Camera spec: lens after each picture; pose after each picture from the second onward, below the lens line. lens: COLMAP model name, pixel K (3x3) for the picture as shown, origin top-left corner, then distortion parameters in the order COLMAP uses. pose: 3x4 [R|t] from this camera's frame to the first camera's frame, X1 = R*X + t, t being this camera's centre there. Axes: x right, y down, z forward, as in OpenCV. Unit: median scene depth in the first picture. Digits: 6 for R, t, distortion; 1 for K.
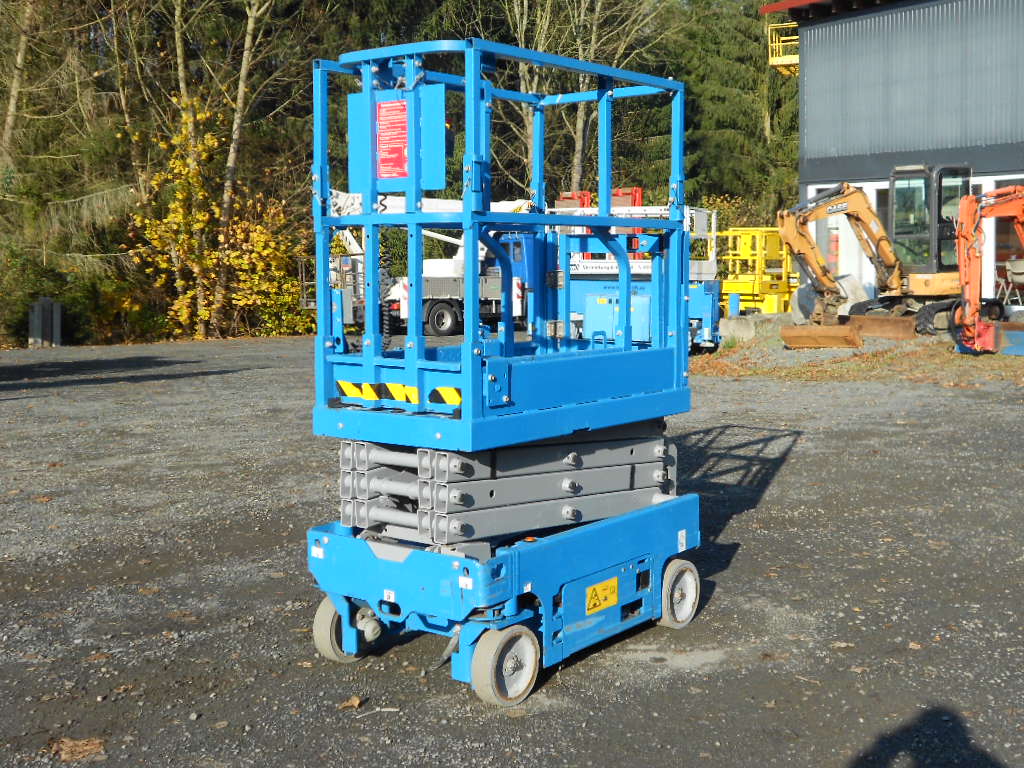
lens RADIAL K [[1282.1, 0, 510.3], [0, 1282.1, 329.4], [0, 0, 1]] dist [-0.073974, 0.000000]
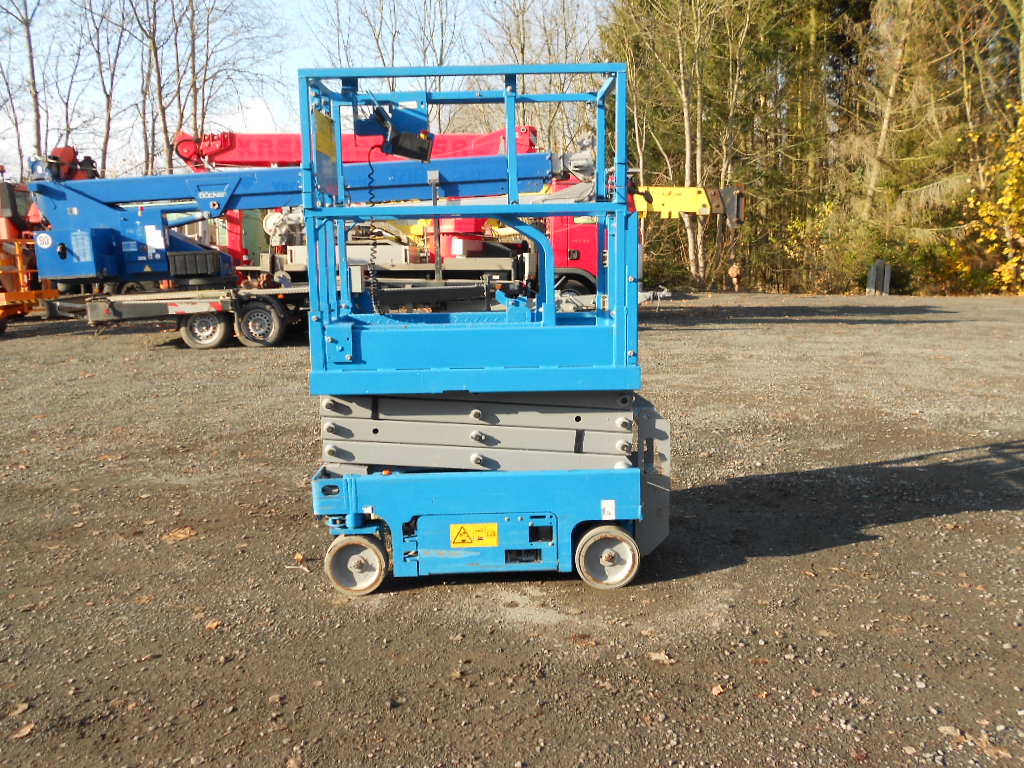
lens RADIAL K [[844.8, 0, 502.3], [0, 844.8, 334.6], [0, 0, 1]] dist [-0.048216, 0.029353]
pose [[0.621261, 0.080606, -0.779447, 0.106696], [-0.028138, 0.996349, 0.080610, -0.005717], [0.783098, -0.028147, 0.621261, 0.087411]]
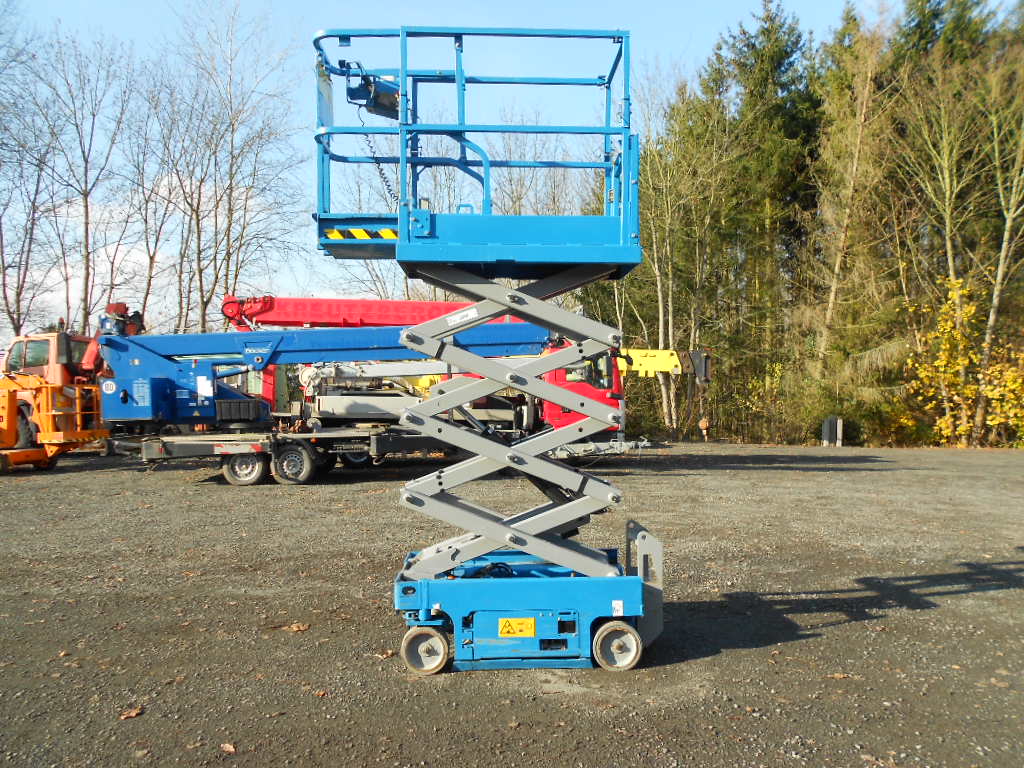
lens RADIAL K [[790.5, 0, 508.6], [0, 790.5, 361.6], [0, 0, 1]] dist [-0.037761, 0.012098]
pose [[0.642492, -0.022316, -0.765967, 0.126438], [-0.045479, 0.996703, -0.067186, -0.007133], [0.764942, 0.078002, 0.639359, 0.058260]]
